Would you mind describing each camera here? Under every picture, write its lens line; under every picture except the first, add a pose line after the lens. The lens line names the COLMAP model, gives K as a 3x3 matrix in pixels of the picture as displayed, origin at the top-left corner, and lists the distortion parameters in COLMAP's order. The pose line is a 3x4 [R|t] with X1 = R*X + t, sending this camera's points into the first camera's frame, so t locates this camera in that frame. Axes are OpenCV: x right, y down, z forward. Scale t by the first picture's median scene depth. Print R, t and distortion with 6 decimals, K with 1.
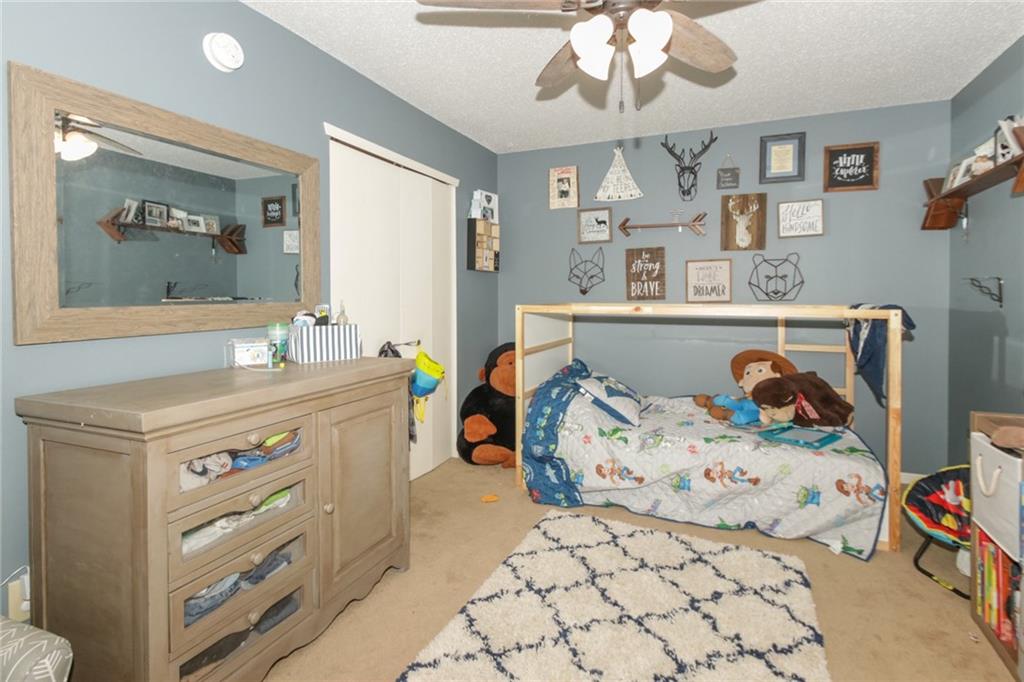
lens RADIAL K [[491.0, 0, 511.2], [0, 491.0, 306.7], [0, 0, 1]] dist [0.003111, -0.000940]
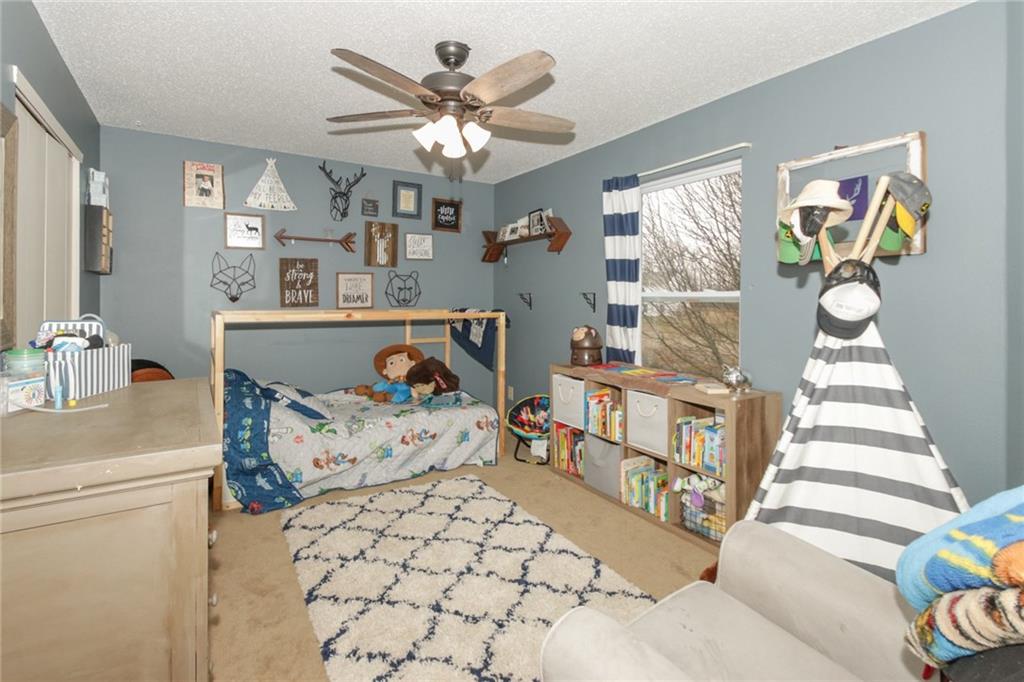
lens RADIAL K [[491.0, 0, 511.2], [0, 491.0, 306.7], [0, 0, 1]] dist [0.003111, -0.000940]
pose [[0.571614, -0.010942, 0.820449, -0.435259], [0.015080, 0.999882, 0.002829, -0.012835], [-0.820384, 0.010756, 0.571712, 0.009046]]
